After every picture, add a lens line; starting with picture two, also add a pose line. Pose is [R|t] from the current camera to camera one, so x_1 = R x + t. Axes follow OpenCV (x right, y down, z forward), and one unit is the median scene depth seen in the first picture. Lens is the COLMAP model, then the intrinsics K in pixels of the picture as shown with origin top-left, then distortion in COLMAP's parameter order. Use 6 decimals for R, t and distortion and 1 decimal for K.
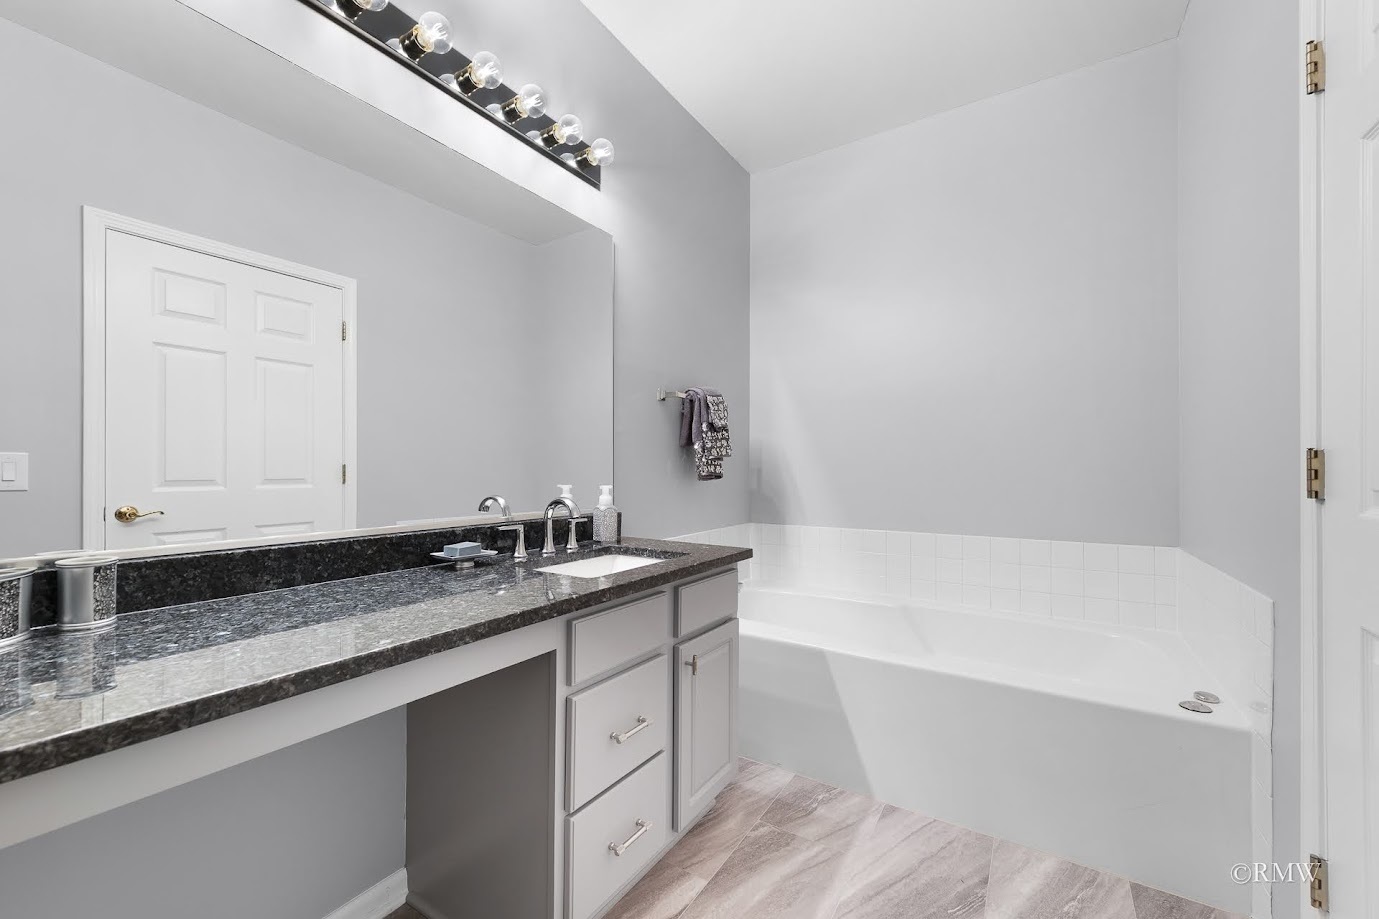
lens RADIAL K [[558.7, 0, 687.6], [0, 558.7, 465.0], [0, 0, 1]] dist [0.020030, -0.000127]
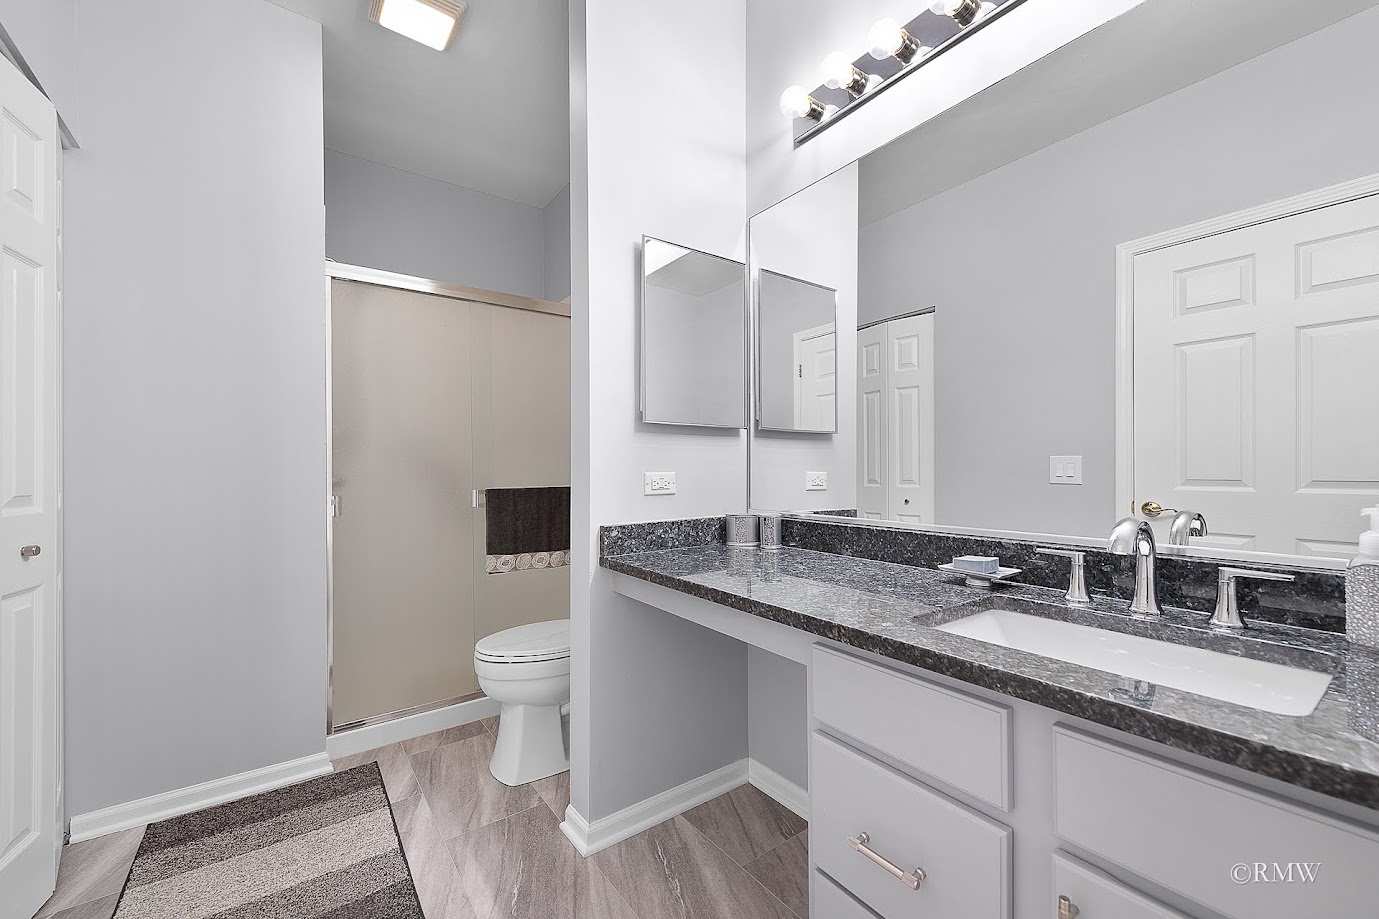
lens RADIAL K [[558.7, 0, 690.5], [0, 558.7, 459.0], [0, 0, 1]] dist [0.020030, -0.000127]
pose [[-0.372200, -0.016589, -0.928004, 0.483949], [0.010998, 0.999691, -0.022281, 0.006725], [0.928088, -0.018499, -0.371902, 0.819165]]
